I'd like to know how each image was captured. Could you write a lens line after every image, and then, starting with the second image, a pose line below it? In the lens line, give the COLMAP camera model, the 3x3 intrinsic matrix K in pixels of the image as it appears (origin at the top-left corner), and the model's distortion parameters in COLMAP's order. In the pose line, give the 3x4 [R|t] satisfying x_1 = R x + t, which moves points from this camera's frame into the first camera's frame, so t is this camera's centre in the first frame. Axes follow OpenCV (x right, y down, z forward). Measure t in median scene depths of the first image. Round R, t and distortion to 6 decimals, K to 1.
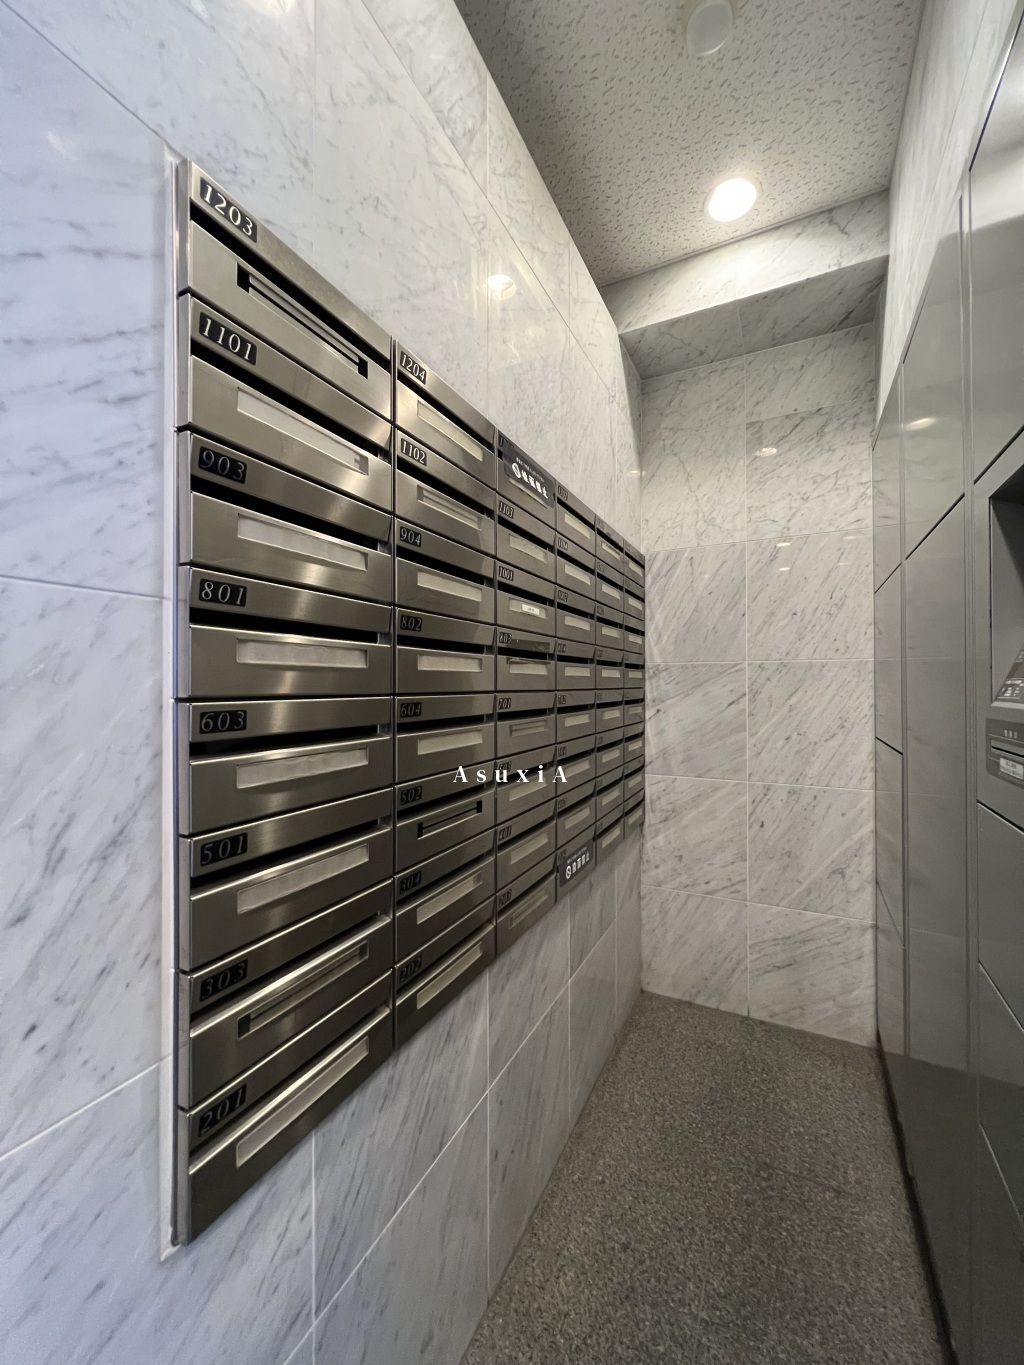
lens RADIAL K [[544.8, 0, 516.5], [0, 544.8, 684.4], [0, 0, 1]] dist [-0.002502, 0.001023]
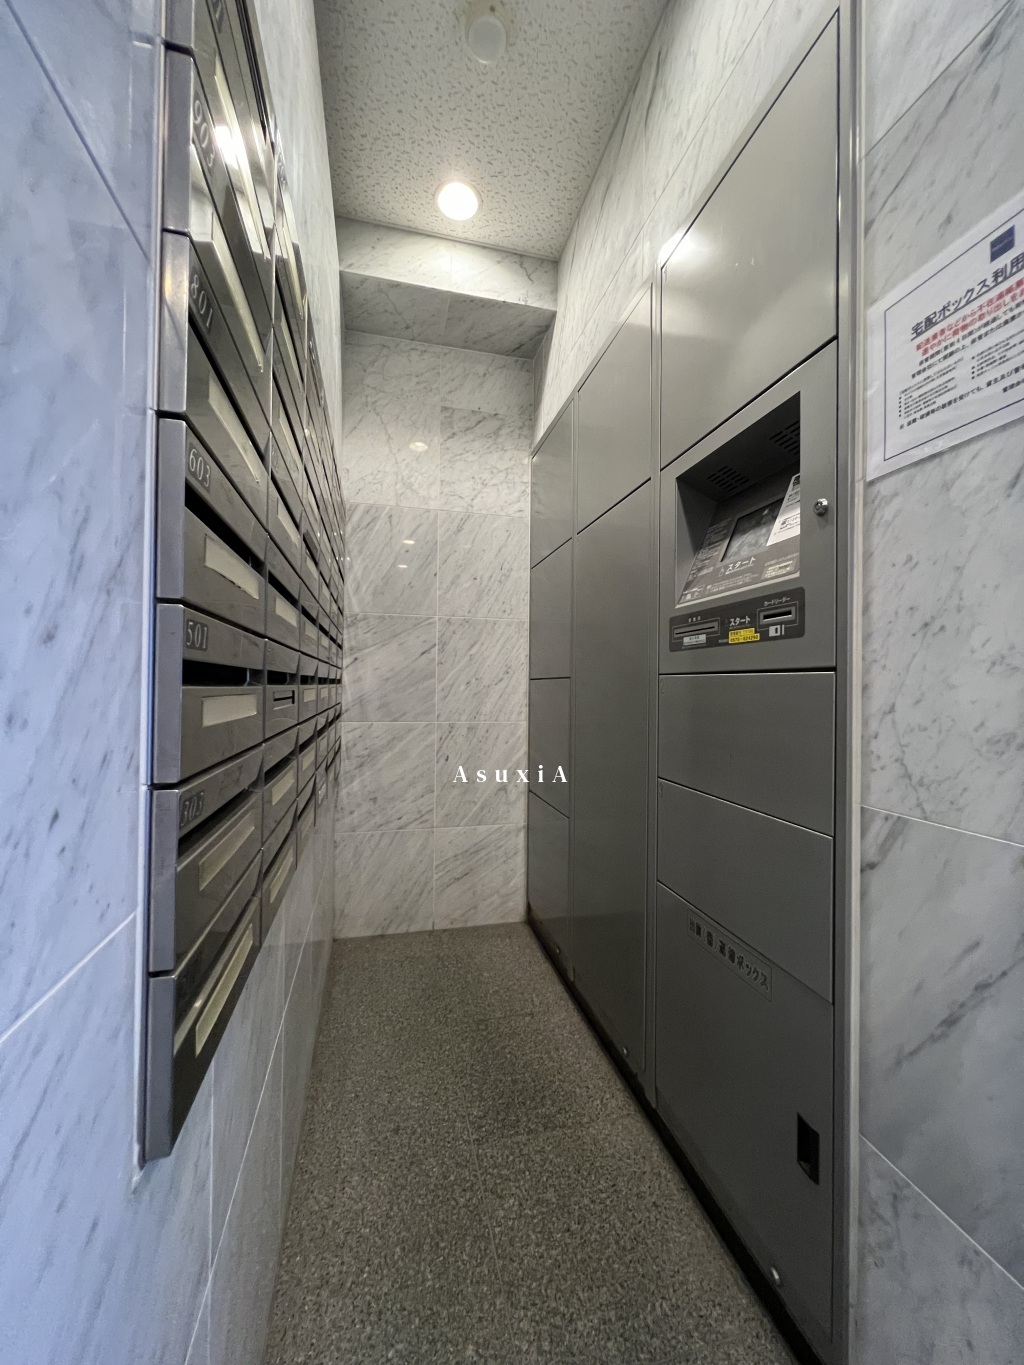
lens RADIAL K [[544.8, 0, 513.5], [0, 544.8, 684.8], [0, 0, 1]] dist [-0.002502, 0.001023]
pose [[0.757052, 0.014209, 0.653200, -0.203410], [-0.015752, 0.999870, -0.003493, 0.106739], [-0.653165, -0.007645, 0.757177, 0.038214]]
